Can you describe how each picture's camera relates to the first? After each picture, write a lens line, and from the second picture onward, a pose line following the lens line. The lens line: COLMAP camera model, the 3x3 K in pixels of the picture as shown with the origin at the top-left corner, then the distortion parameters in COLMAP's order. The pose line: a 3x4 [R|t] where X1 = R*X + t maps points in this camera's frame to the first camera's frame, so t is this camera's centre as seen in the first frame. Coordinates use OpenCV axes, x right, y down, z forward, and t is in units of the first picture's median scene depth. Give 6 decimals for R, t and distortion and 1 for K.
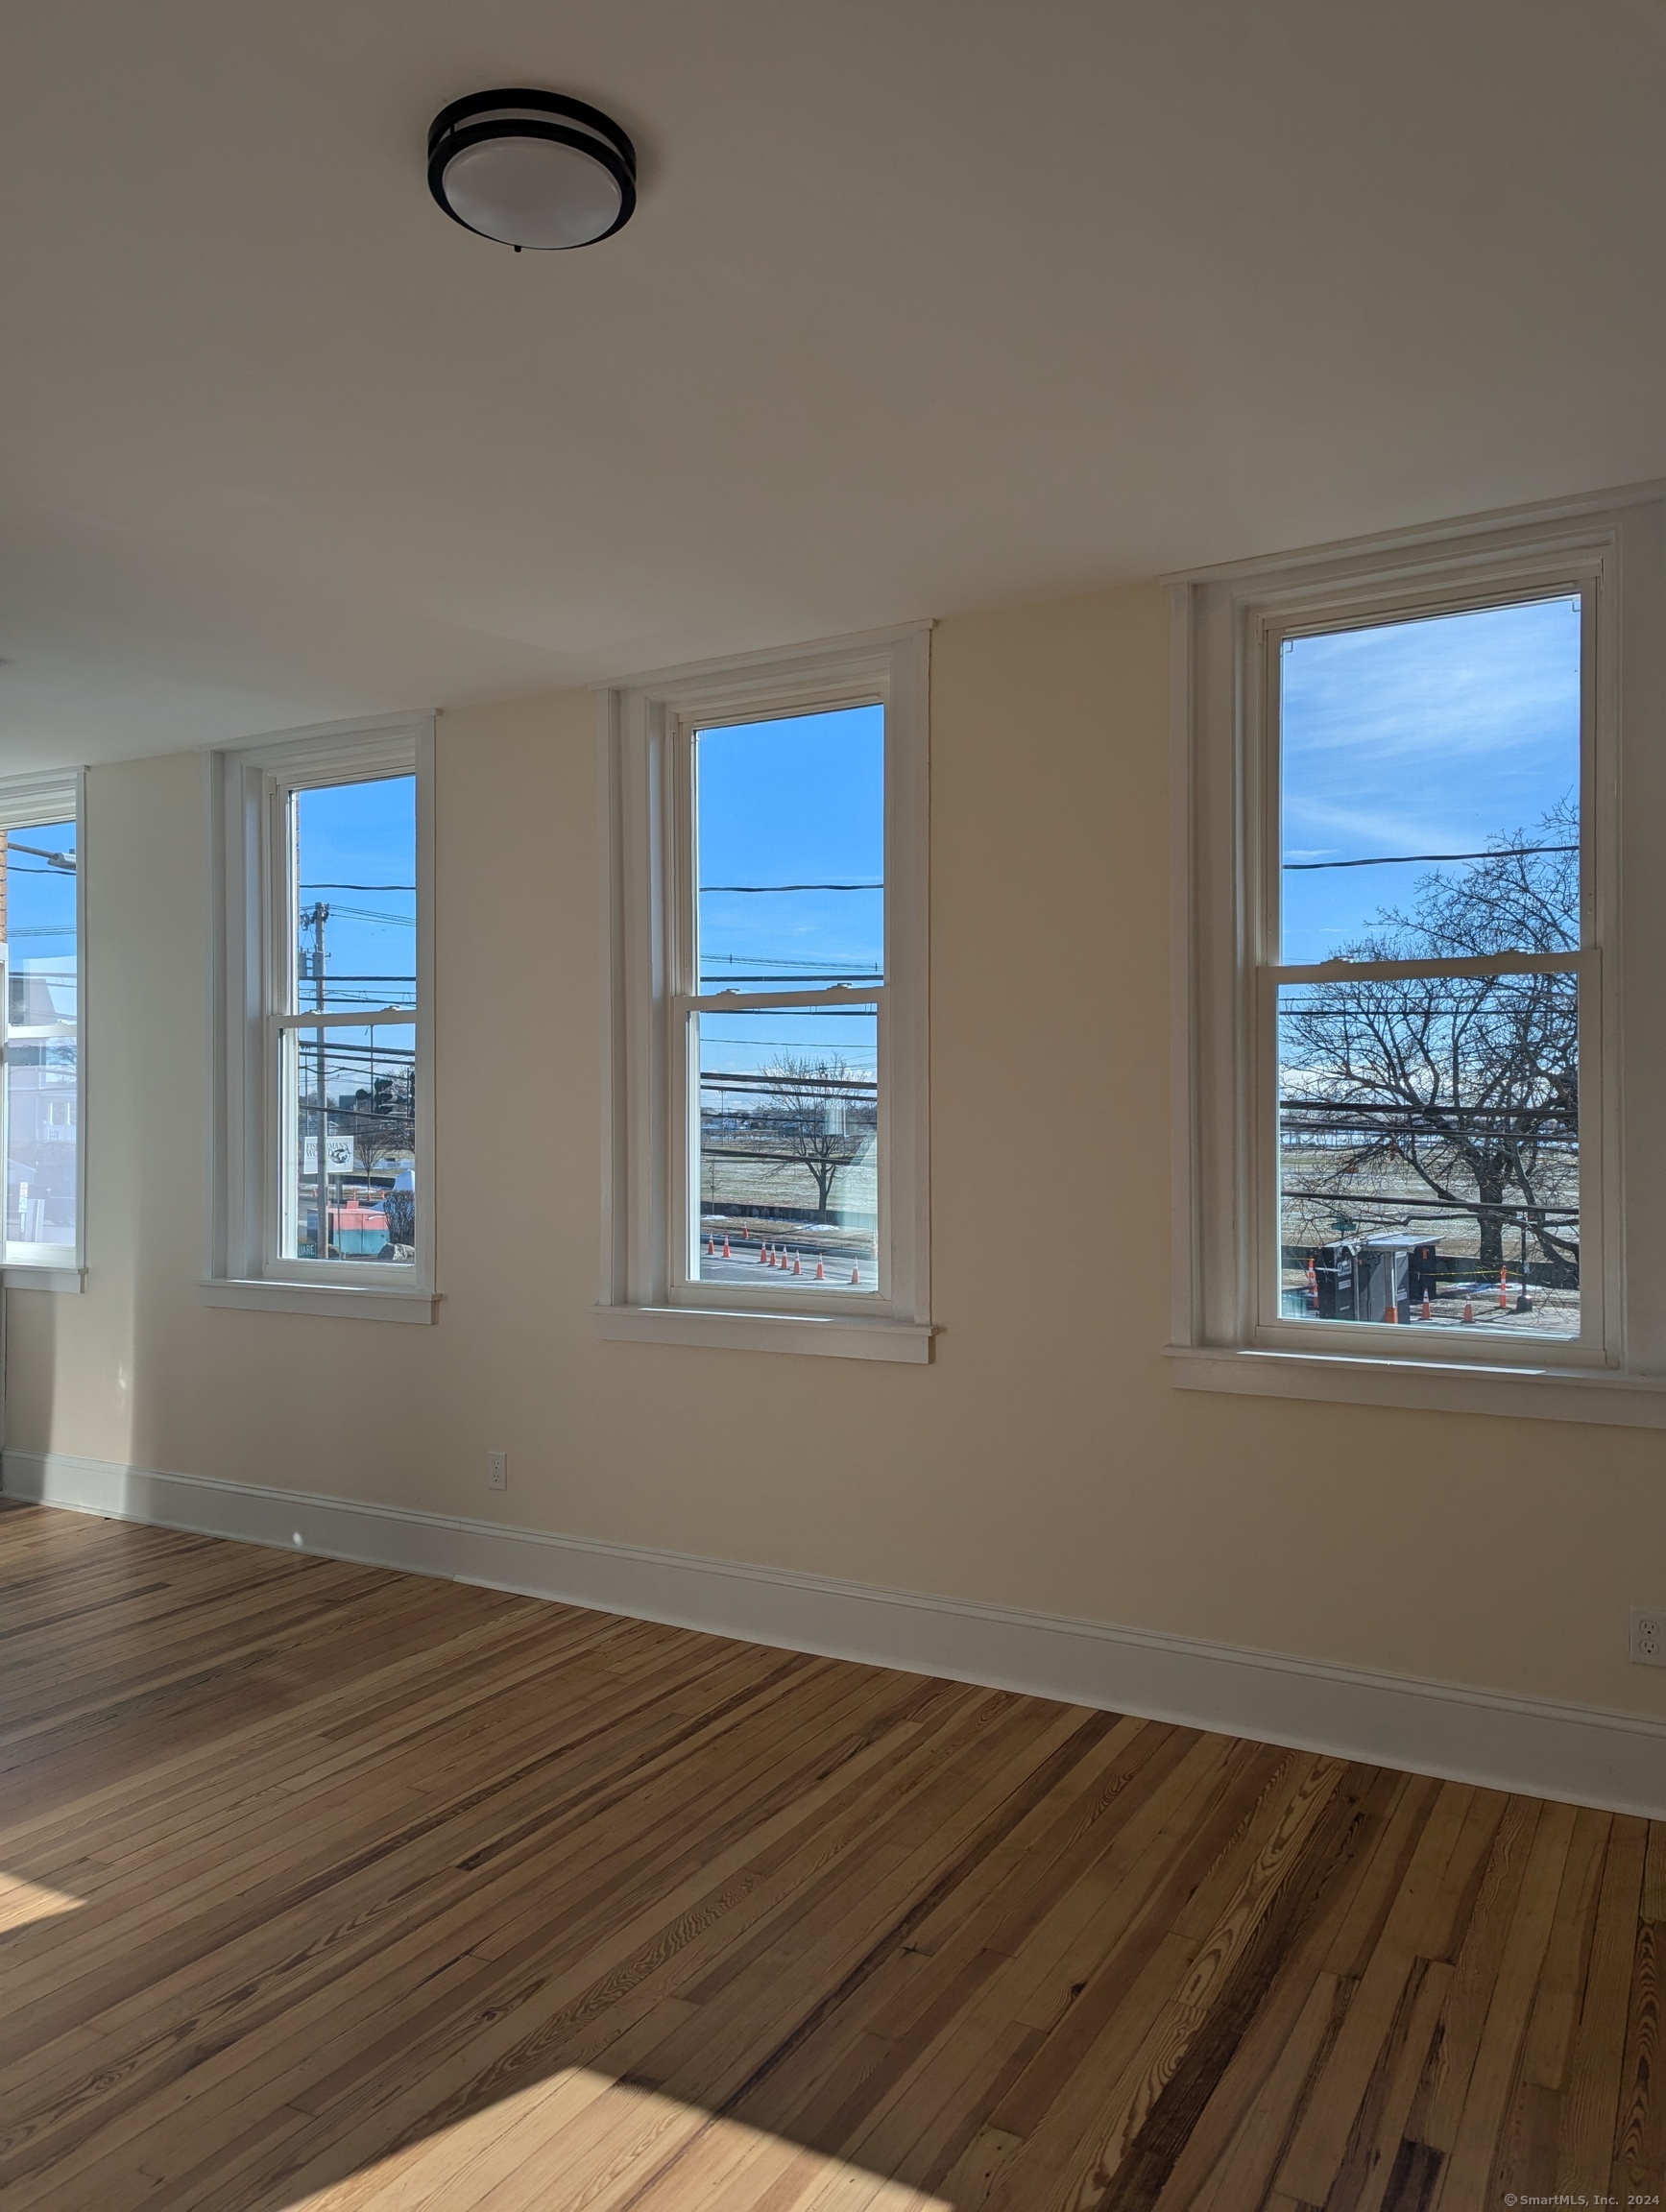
lens RADIAL K [[1538.7, 0, 798.4], [0, 1538.7, 1102.0], [0, 0, 1]] dist [0.073484, -0.063575]
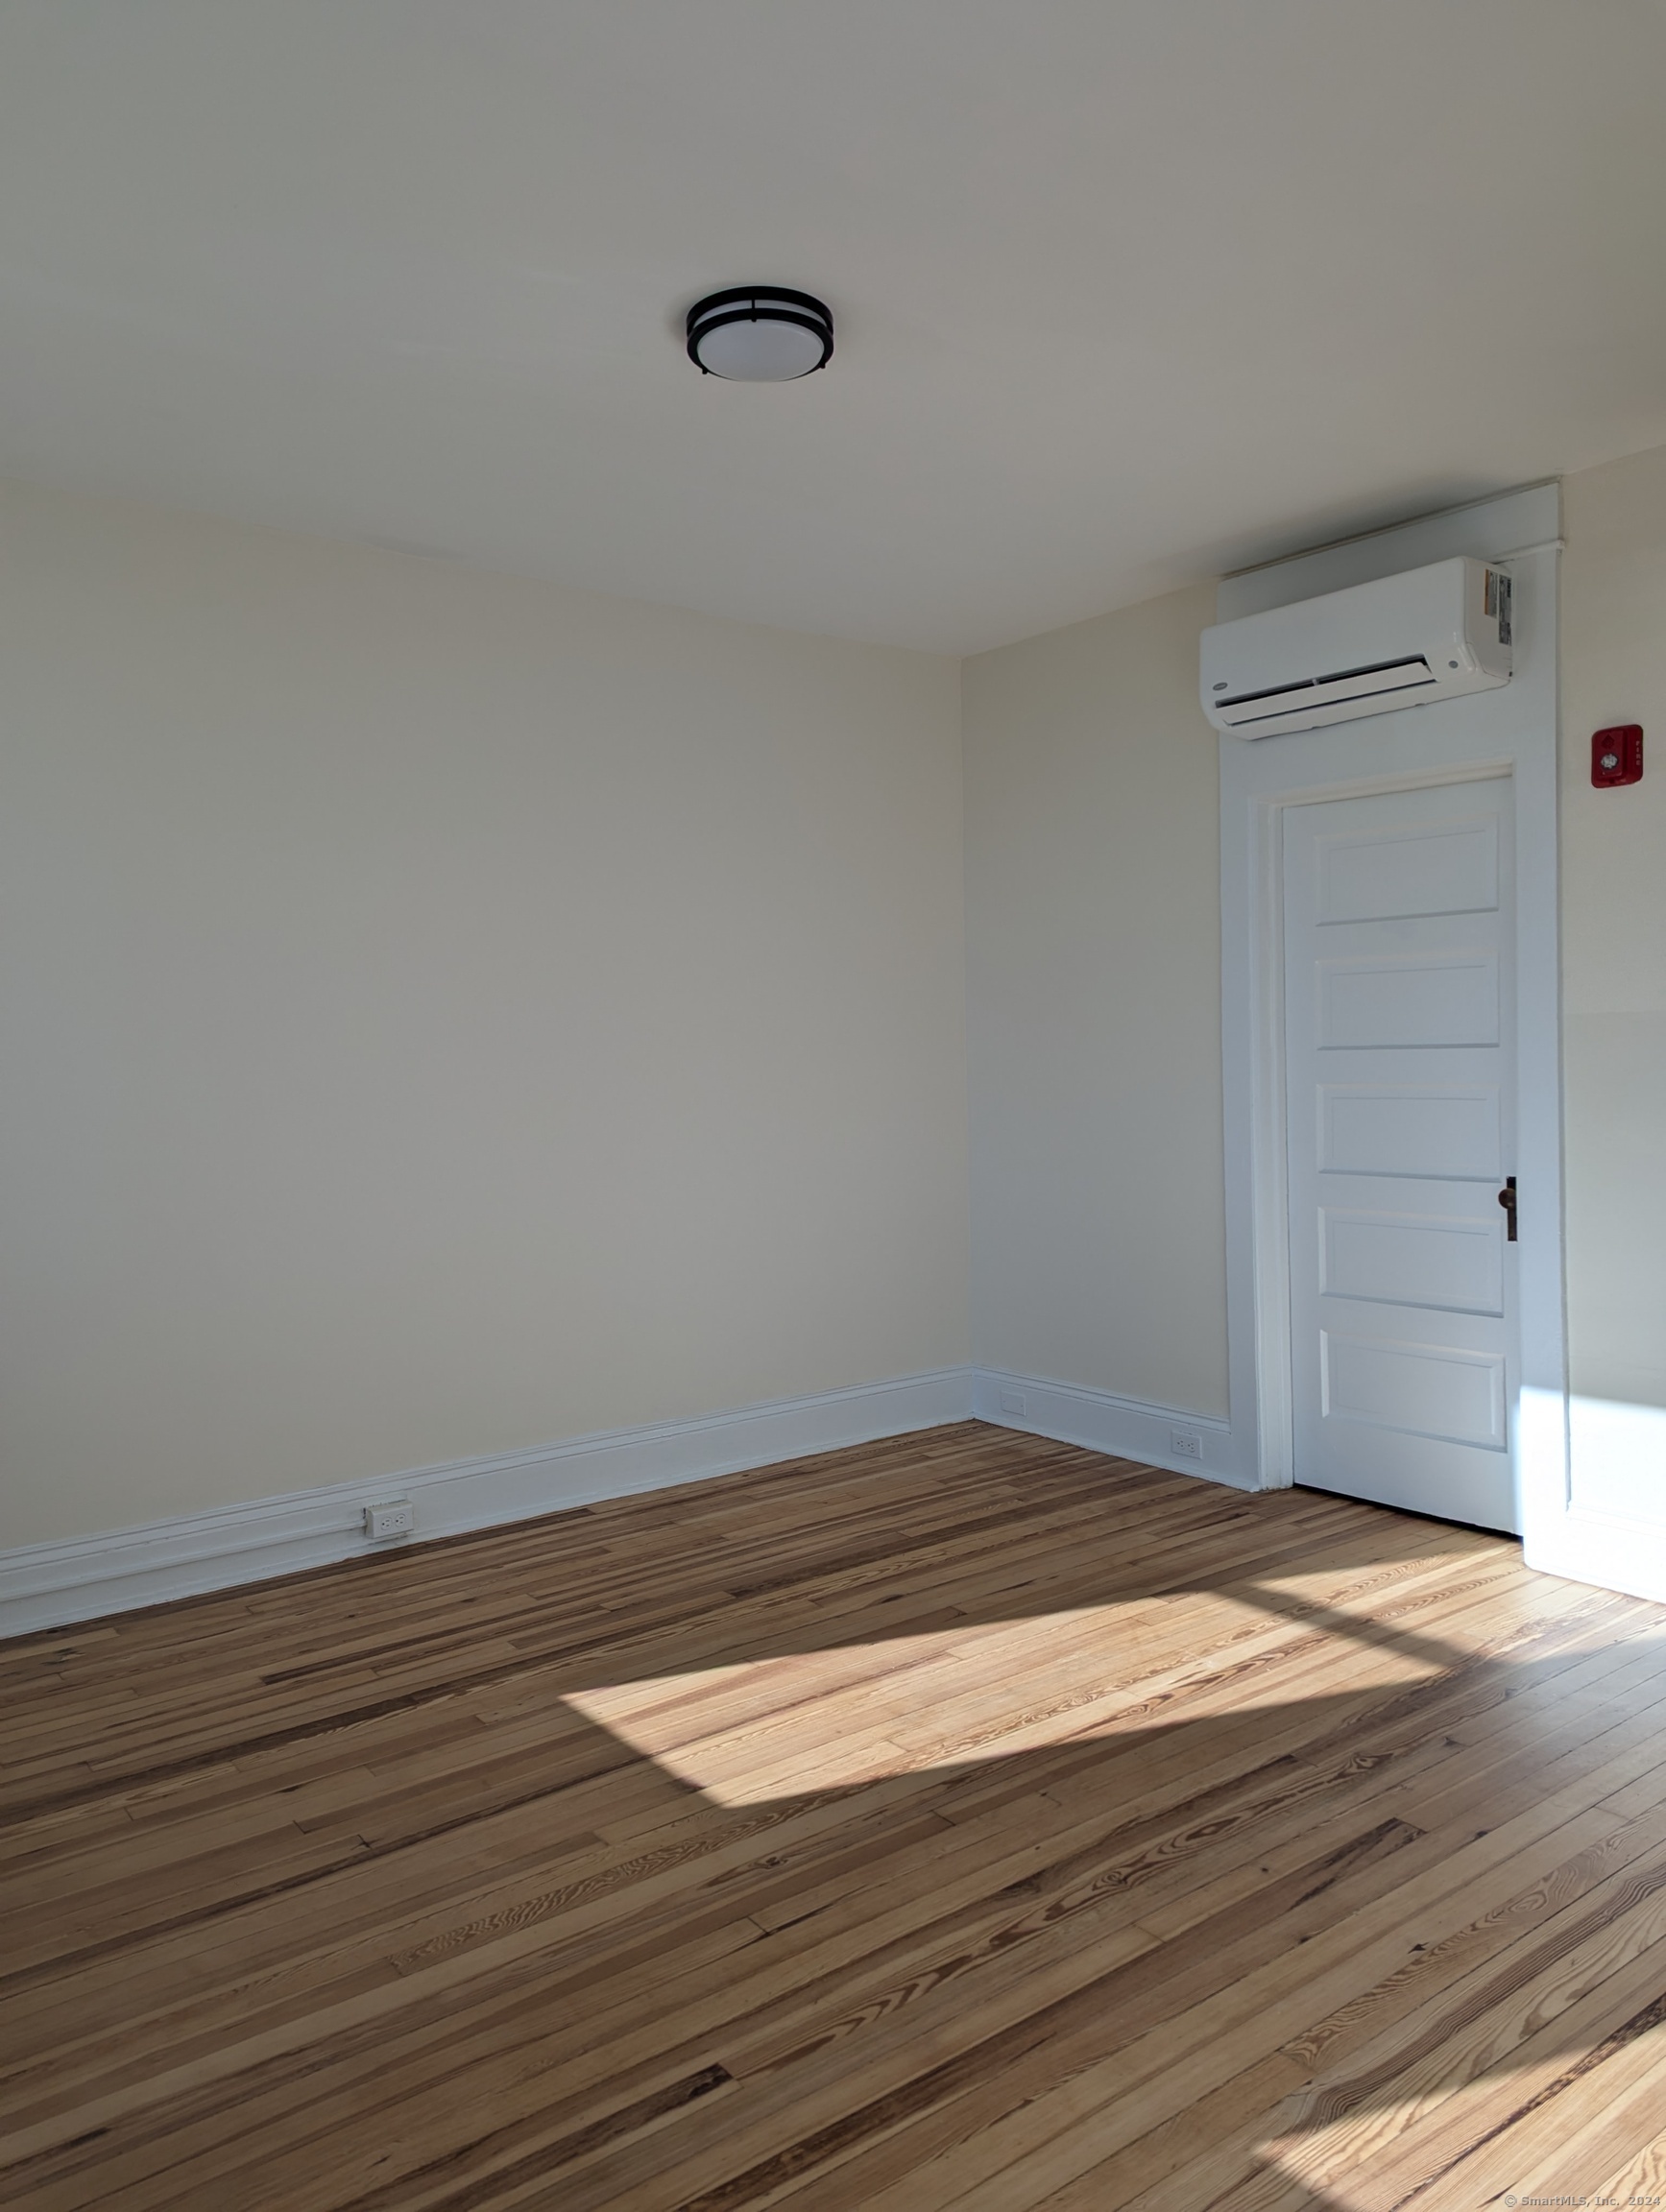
lens RADIAL K [[1538.7, 0, 798.4], [0, 1538.7, 1102.0], [0, 0, 1]] dist [0.073484, -0.063575]
pose [[-0.920341, 0.011997, 0.390933, -0.472735], [0.019847, 0.999674, 0.016046, 0.044134], [-0.390613, 0.022527, -0.920279, 1.463985]]
